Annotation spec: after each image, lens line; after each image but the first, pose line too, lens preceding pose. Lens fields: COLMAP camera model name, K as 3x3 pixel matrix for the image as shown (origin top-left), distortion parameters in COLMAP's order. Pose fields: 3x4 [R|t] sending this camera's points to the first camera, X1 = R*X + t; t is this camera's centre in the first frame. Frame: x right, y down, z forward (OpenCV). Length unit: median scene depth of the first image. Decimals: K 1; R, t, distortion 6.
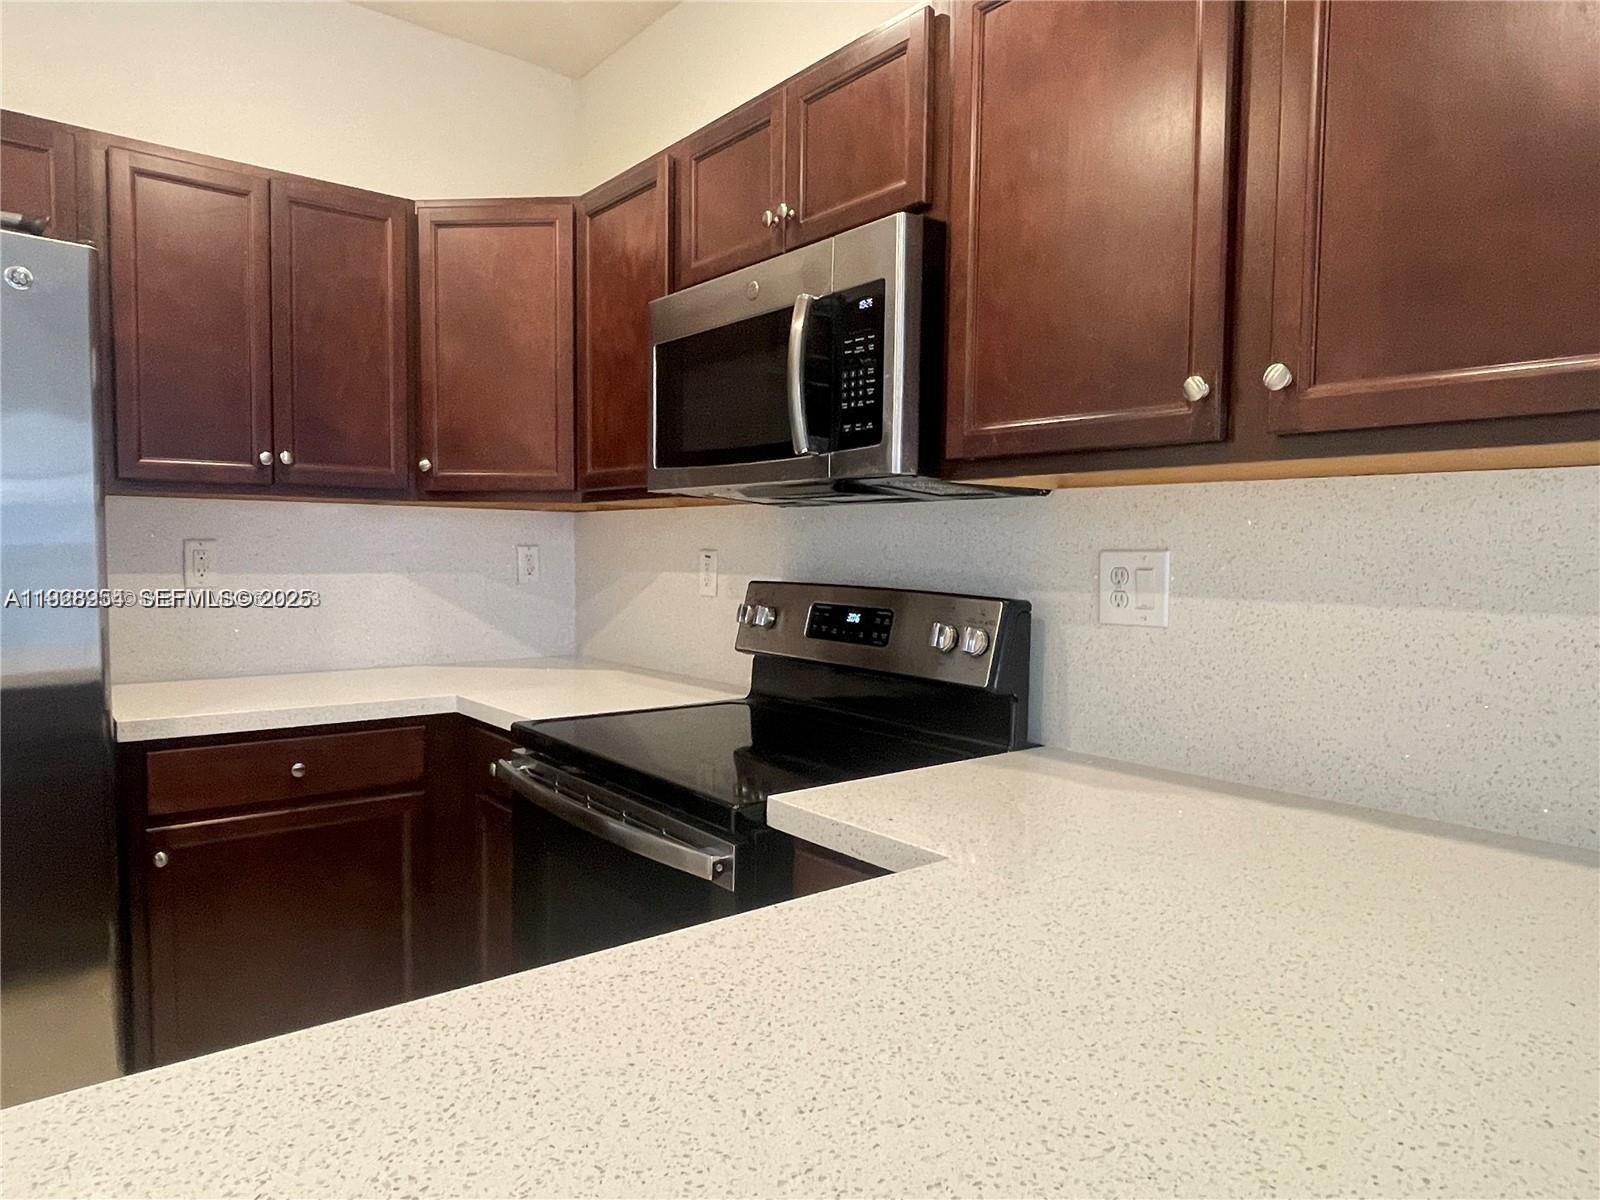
lens RADIAL K [[996.3, 0, 770.3], [0, 996.3, 615.6], [0, 0, 1]] dist [0.008762, -0.019027]
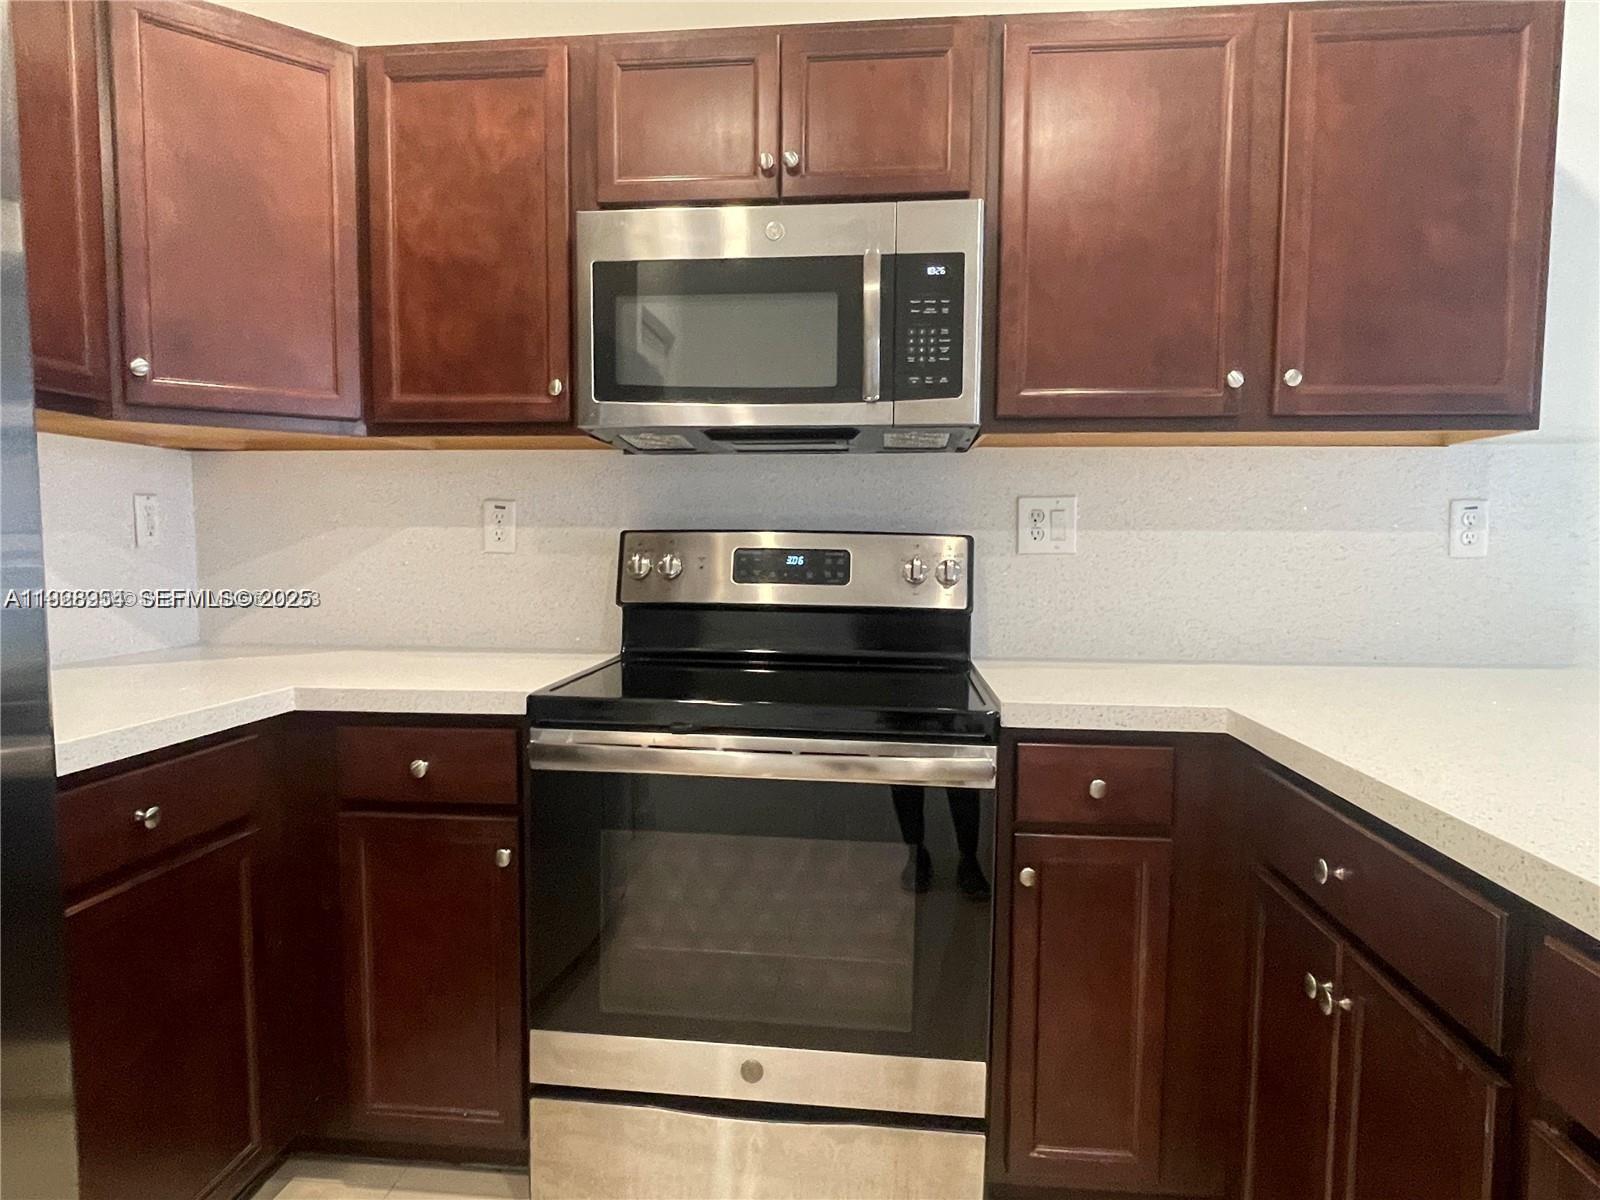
lens RADIAL K [[996.3, 0, 784.3], [0, 996.3, 616.6], [0, 0, 1]] dist [0.008762, -0.019027]
pose [[0.701675, -0.063207, 0.709688, -0.761161], [0.050227, 0.997967, 0.039222, 0.022030], [-0.710725, 0.008124, 0.703423, 0.297349]]
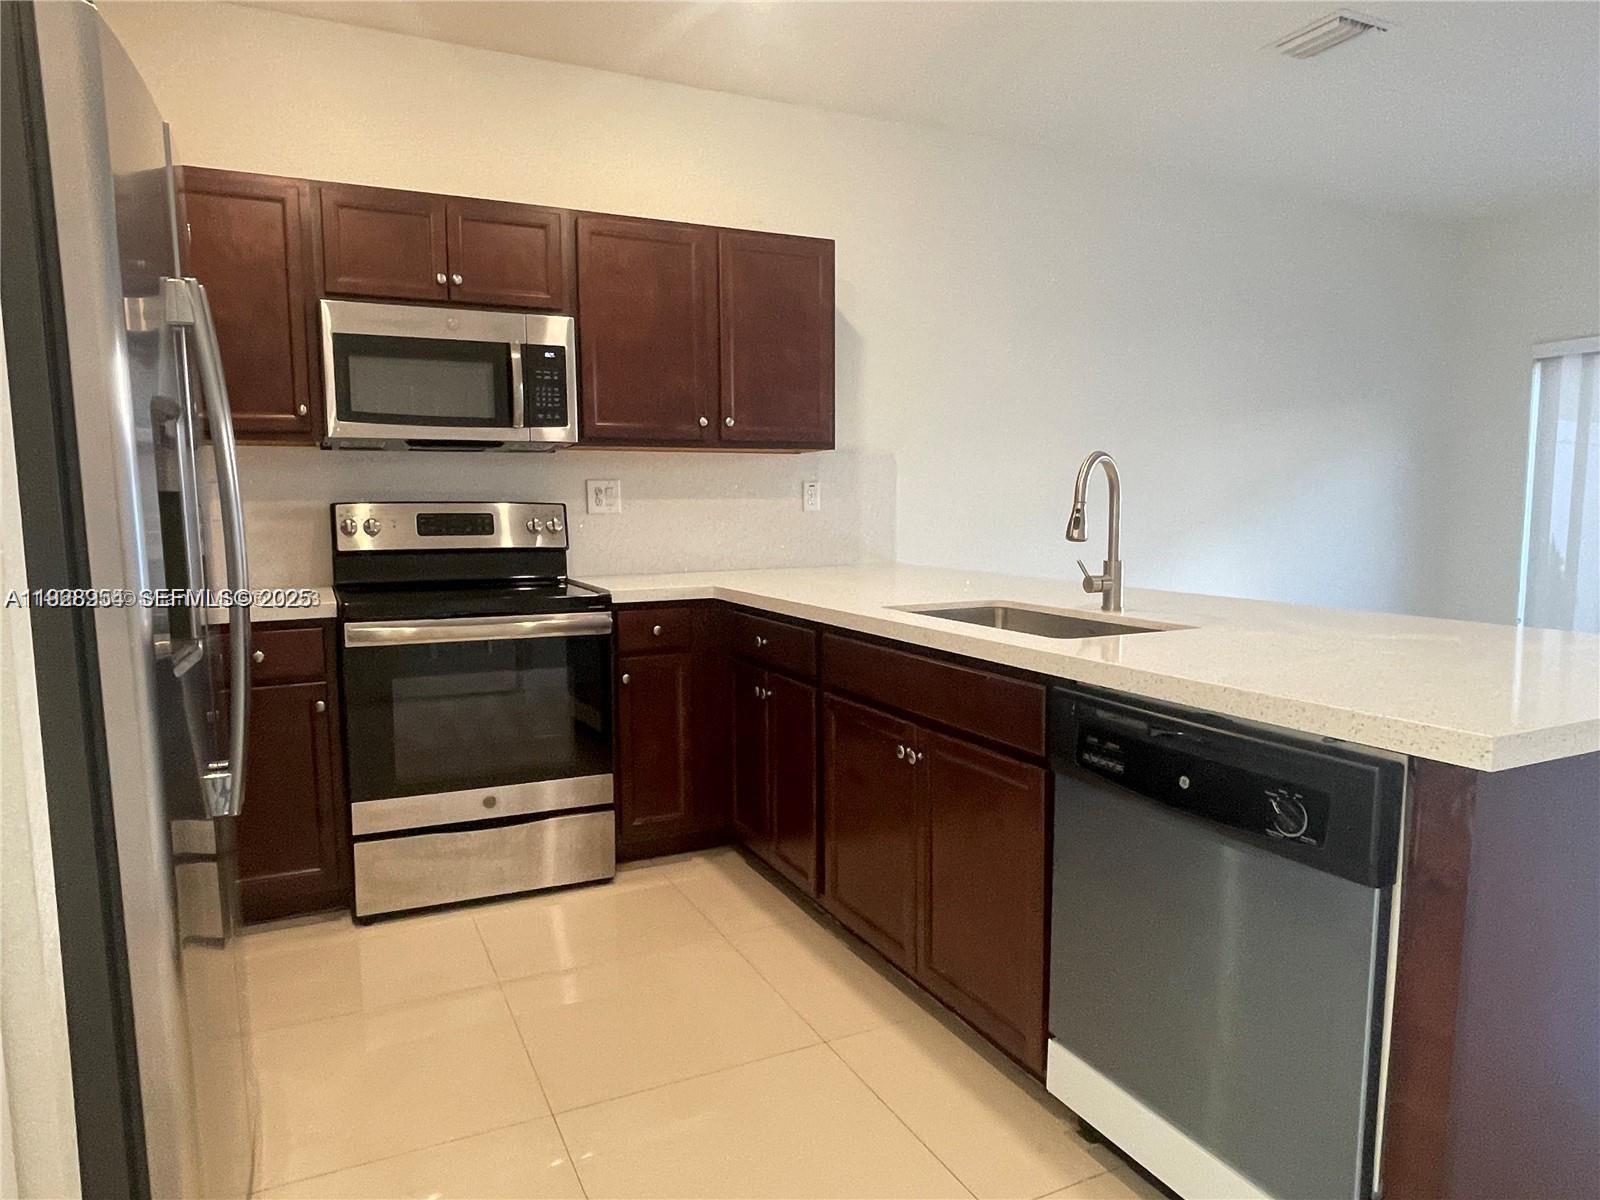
lens RADIAL K [[996.3, 0, 786.1], [0, 996.3, 613.2], [0, 0, 1]] dist [0.008762, -0.019027]
pose [[0.226404, -0.125050, 0.965973, -1.610835], [0.072888, 0.991119, 0.111222, 0.011999], [-0.971302, 0.045226, 0.233508, 0.083432]]
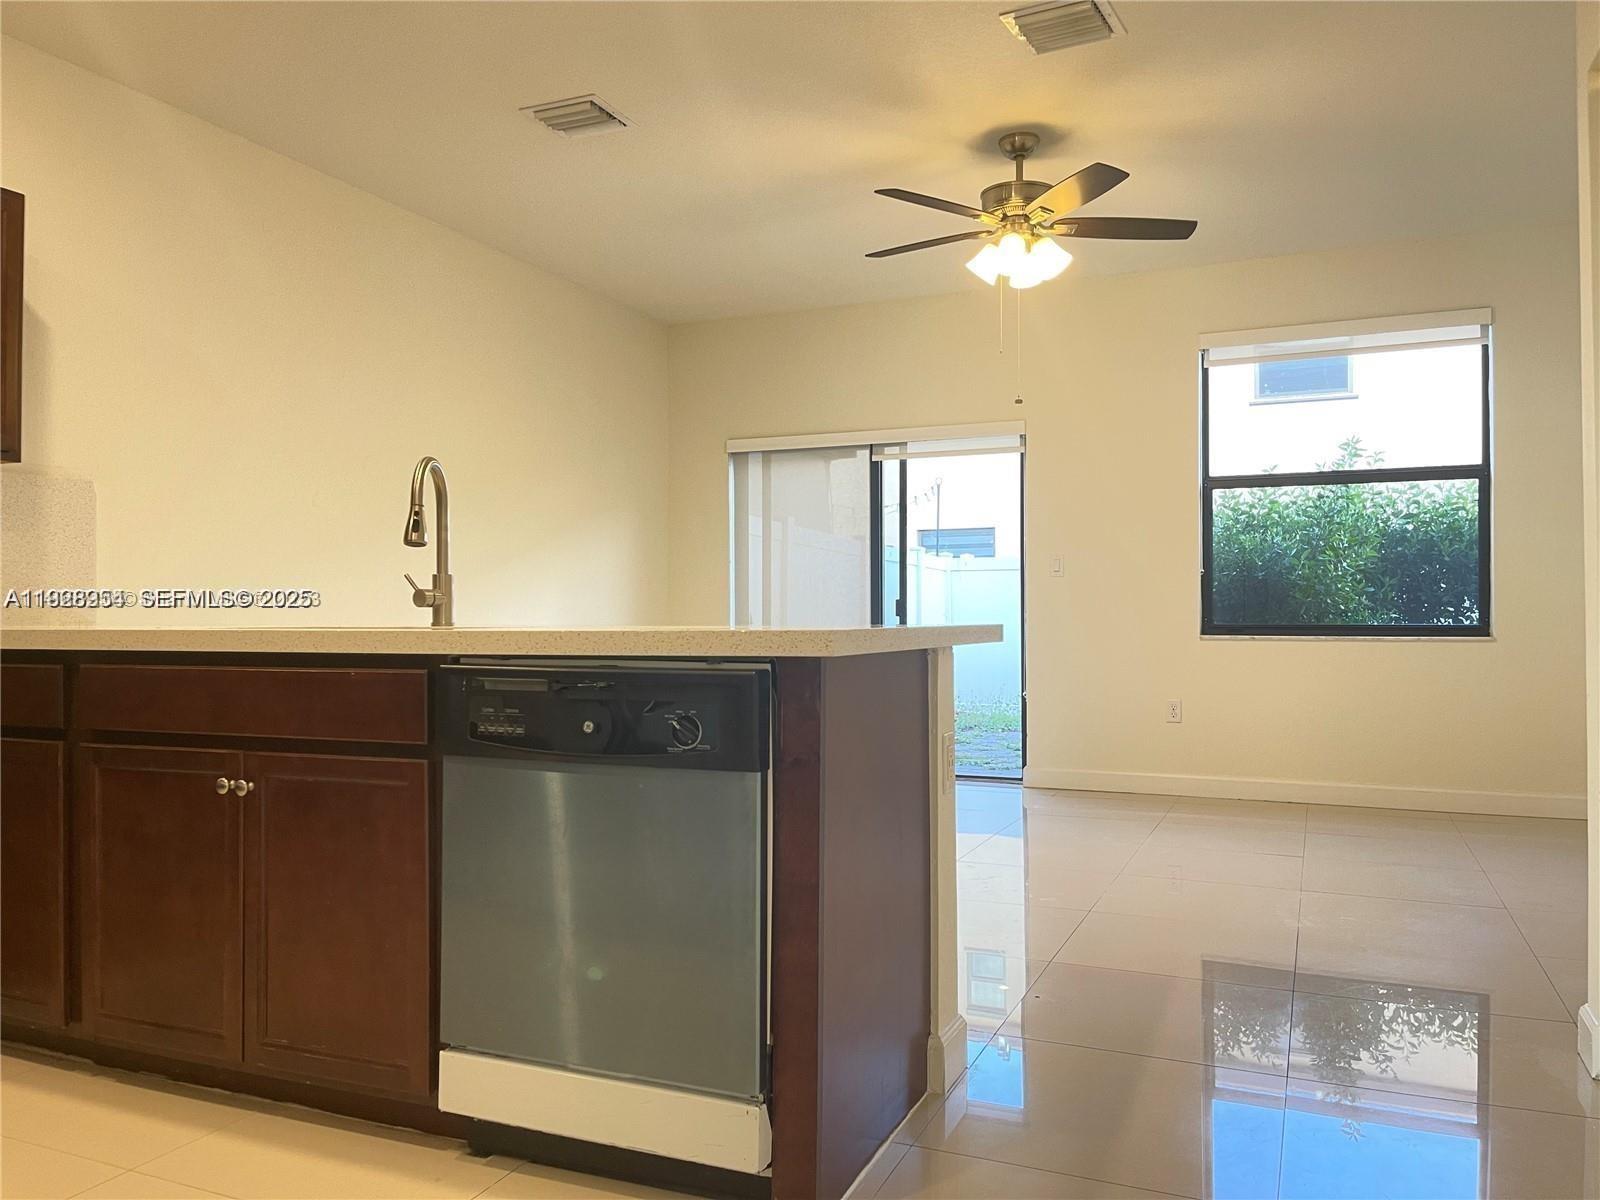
lens RADIAL K [[1216.4, 0, 805.5], [0, 1216.4, 603.3], [0, 0, 1]] dist [0.055734, -0.073099]
pose [[-0.475595, -0.004038, 0.879655, -1.807007], [0.051224, 0.998165, 0.032277, 0.134155], [-0.878172, 0.060410, -0.474516, 0.305490]]
